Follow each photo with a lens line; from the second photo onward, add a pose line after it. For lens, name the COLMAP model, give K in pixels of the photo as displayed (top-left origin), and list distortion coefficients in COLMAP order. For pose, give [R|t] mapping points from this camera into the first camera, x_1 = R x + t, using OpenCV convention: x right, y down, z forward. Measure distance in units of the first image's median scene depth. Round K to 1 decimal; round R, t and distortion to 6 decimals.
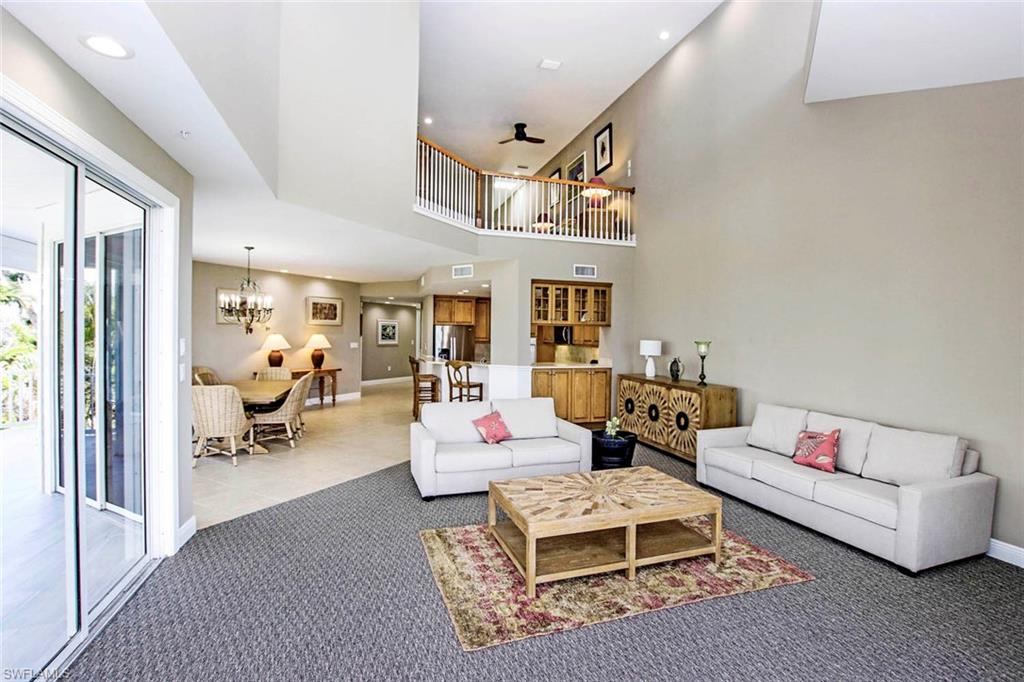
lens RADIAL K [[477.5, 0, 513.3], [0, 477.5, 341.3], [0, 0, 1]] dist [-0.015263, 0.000925]
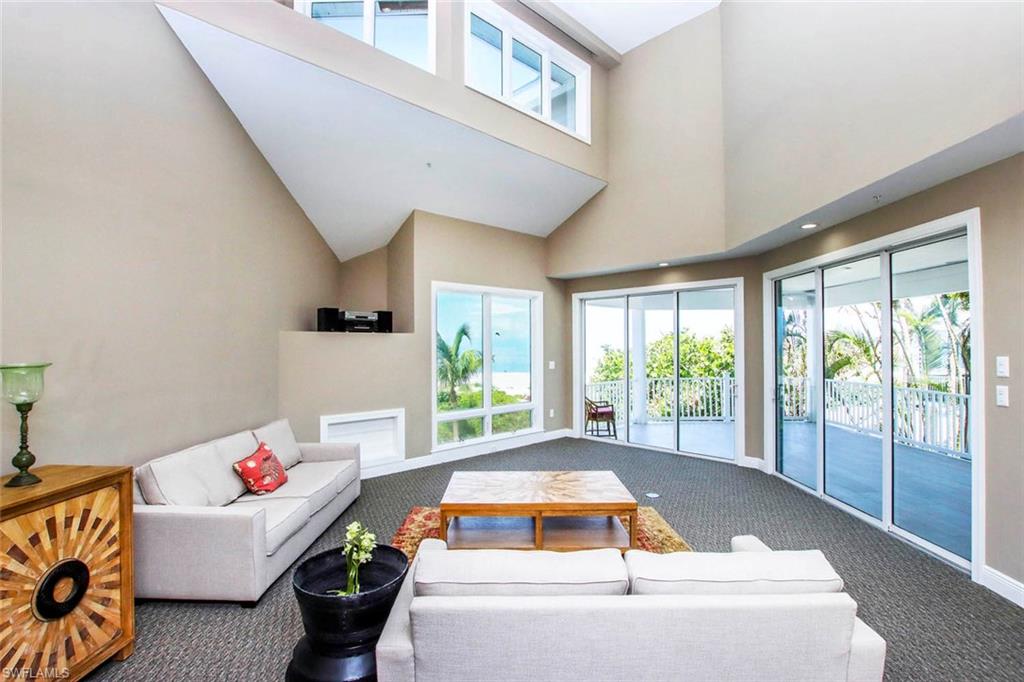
lens RADIAL K [[477.5, 0, 511.2], [0, 477.5, 344.1], [0, 0, 1]] dist [-0.015263, 0.000925]
pose [[-0.951099, -0.007257, 0.308802, -0.072336], [-0.005285, 0.999960, 0.007221, -0.020316], [-0.308842, 0.005236, -0.951099, 1.236384]]
